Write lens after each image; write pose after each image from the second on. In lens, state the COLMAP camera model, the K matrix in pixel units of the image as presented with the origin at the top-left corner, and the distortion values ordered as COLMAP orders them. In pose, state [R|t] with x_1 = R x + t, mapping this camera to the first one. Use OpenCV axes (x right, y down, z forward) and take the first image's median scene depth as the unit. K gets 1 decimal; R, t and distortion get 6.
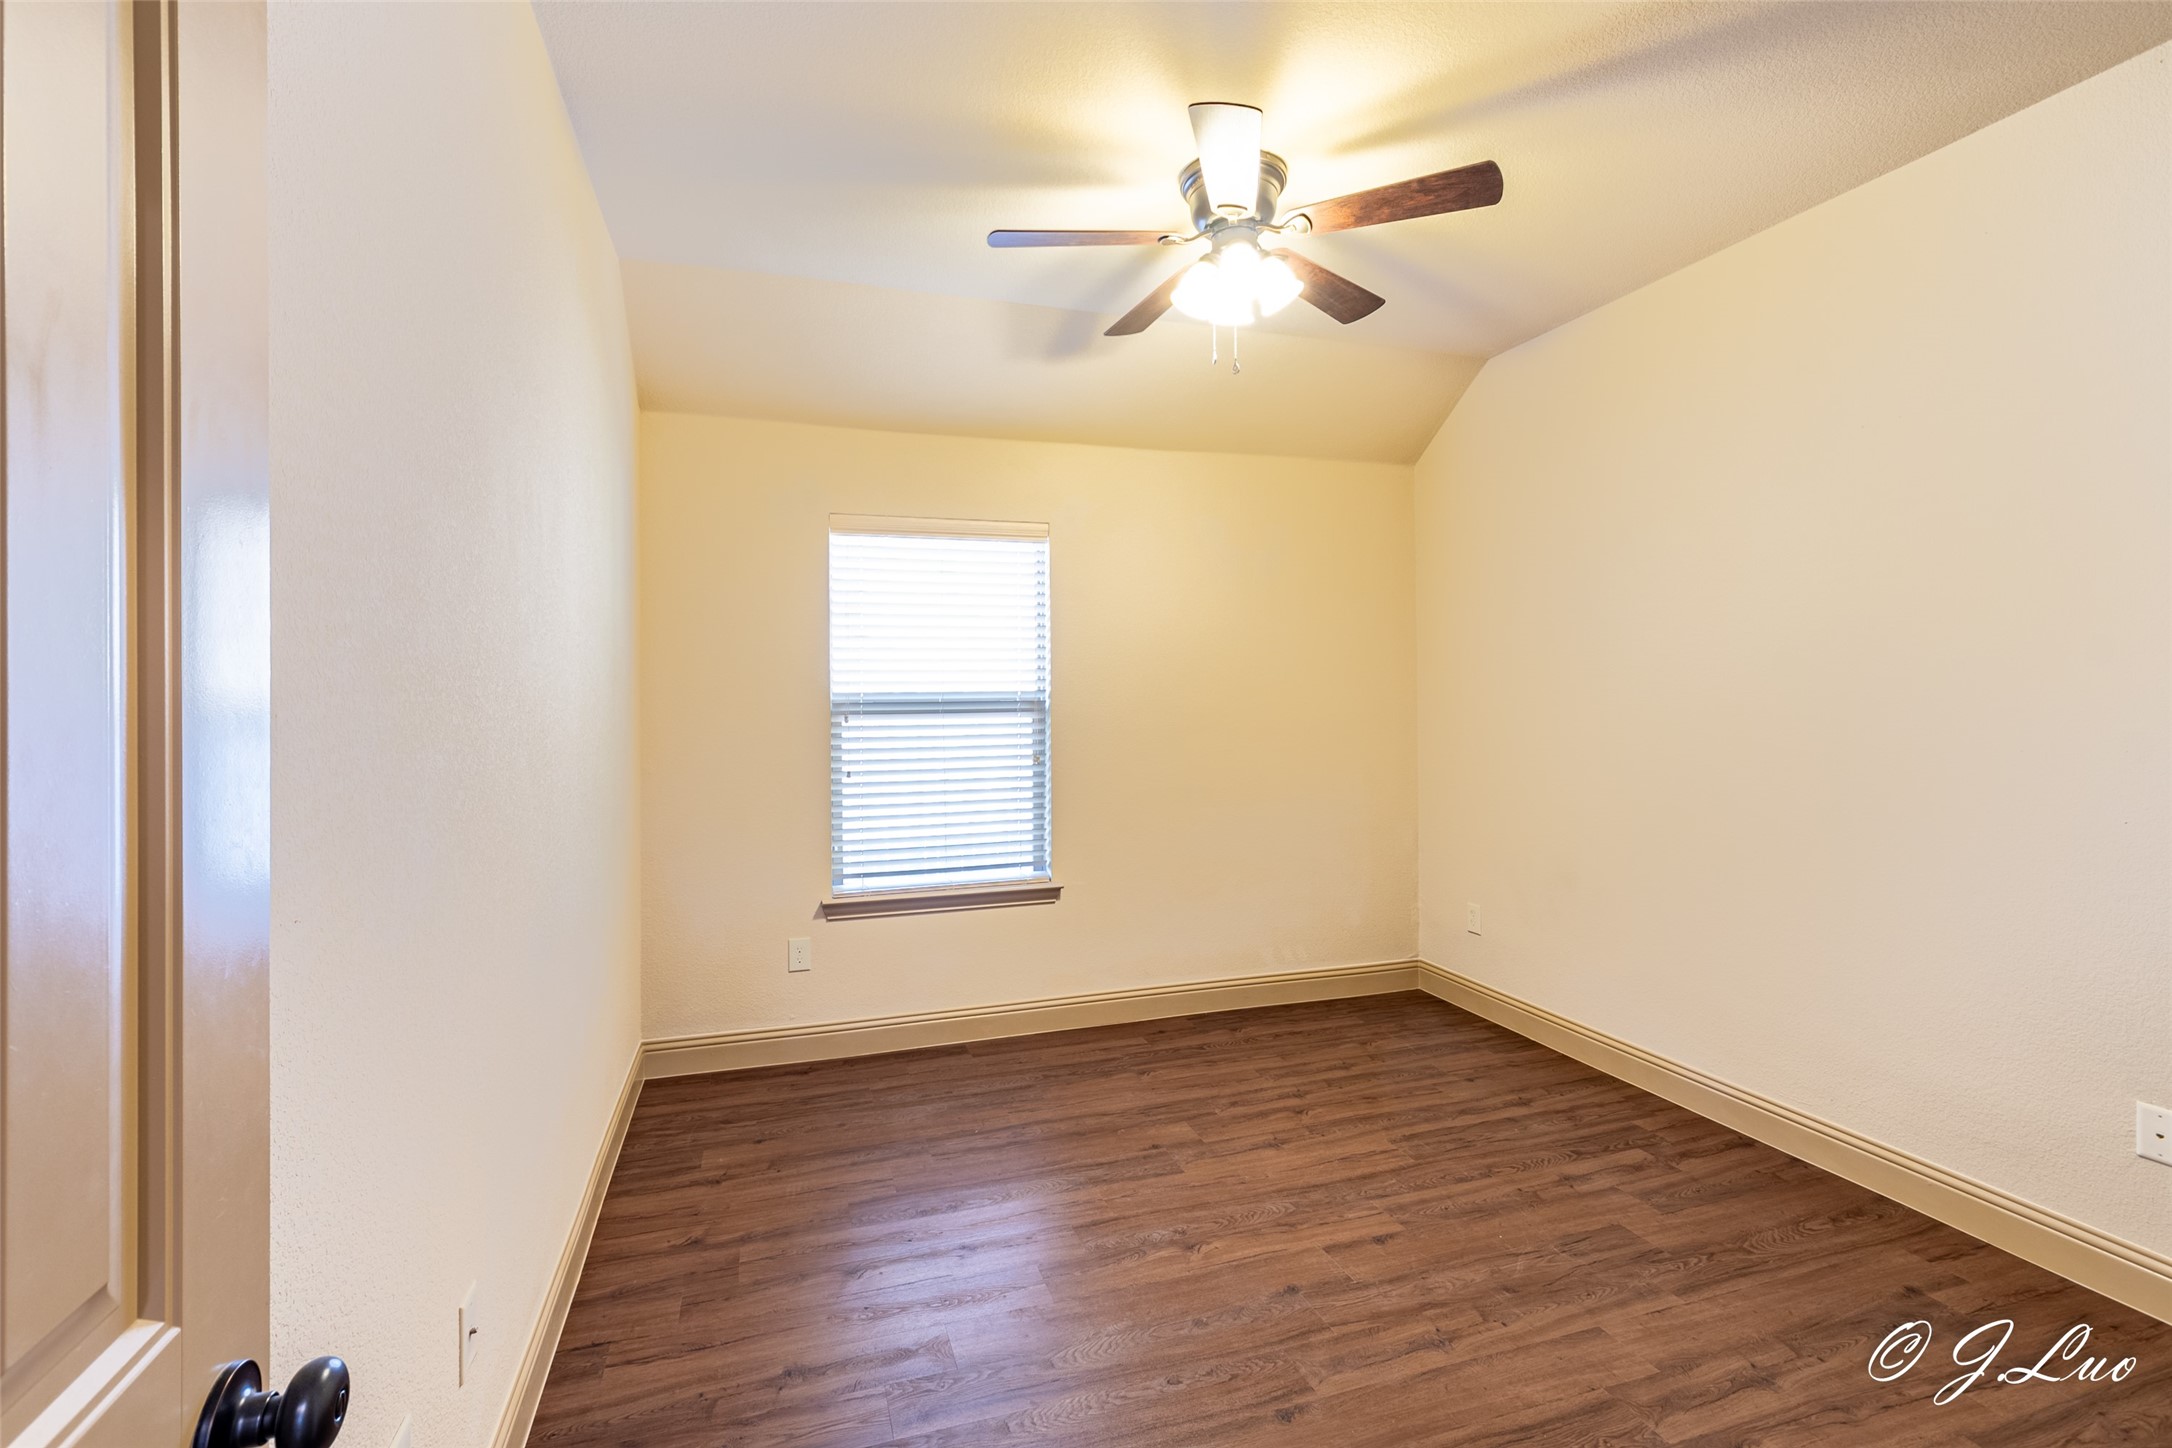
lens RADIAL K [[956.5, 0, 1087.0], [0, 956.5, 708.9], [0, 0, 1]] dist [-0.001775, -0.000077]
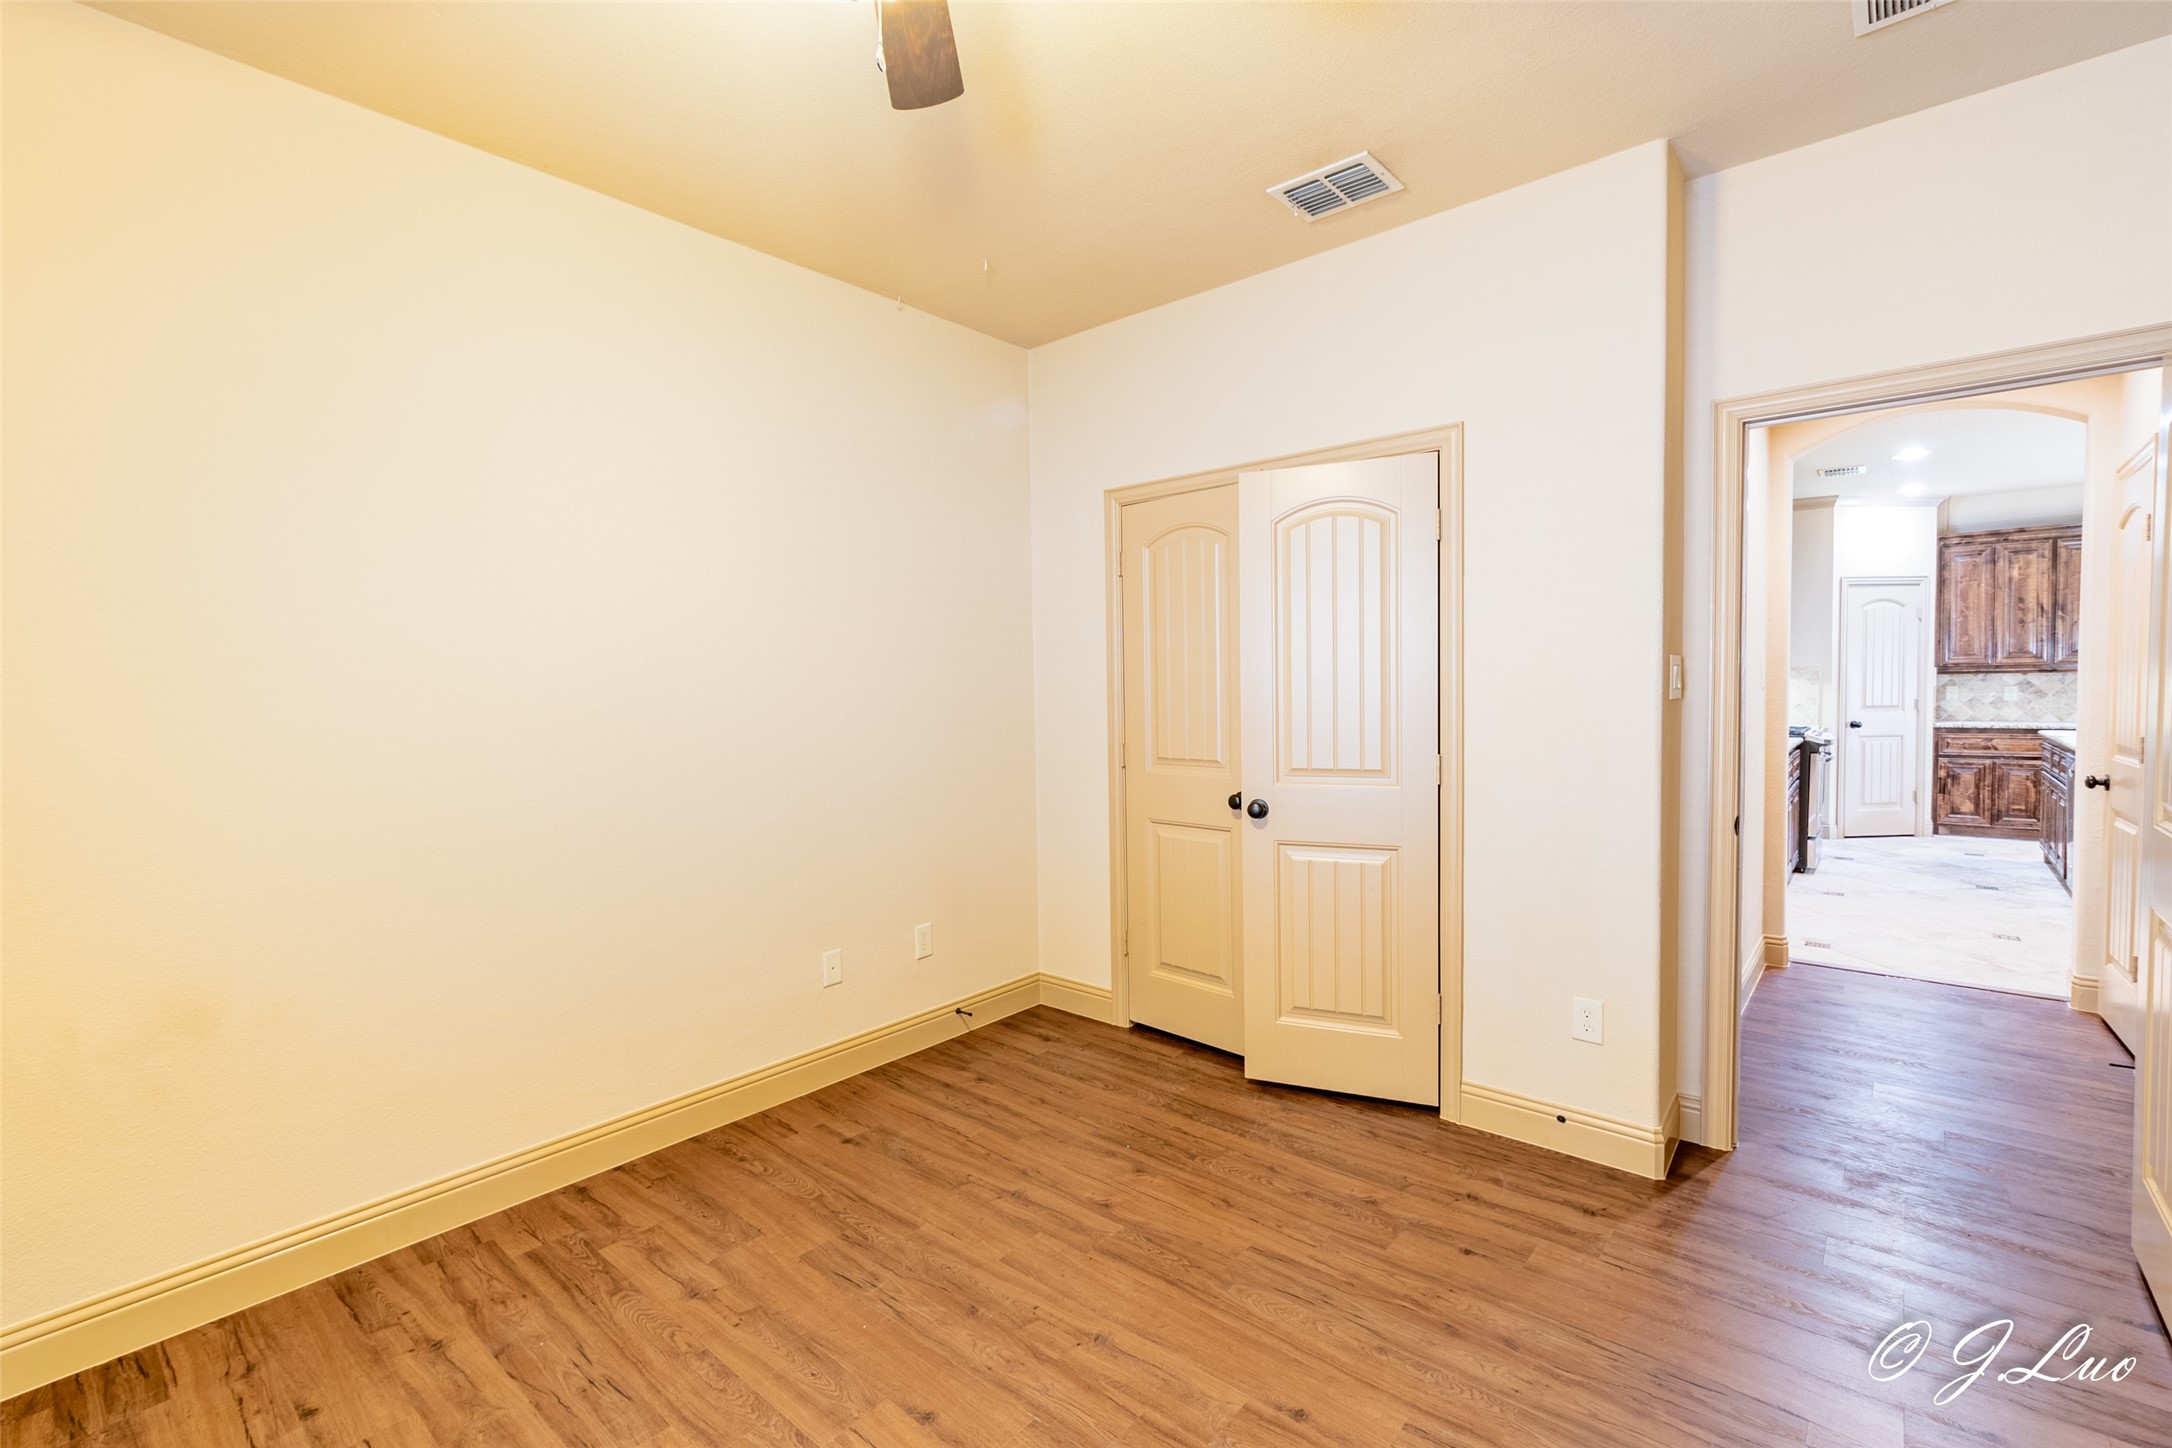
lens RADIAL K [[956.5, 0, 1087.0], [0, 956.5, 708.9], [0, 0, 1]] dist [-0.001775, -0.000077]
pose [[-0.505394, -0.009169, 0.862840, -0.371817], [0.034840, 0.998911, 0.031022, -0.008369], [-0.862185, 0.045740, -0.504525, 1.189641]]
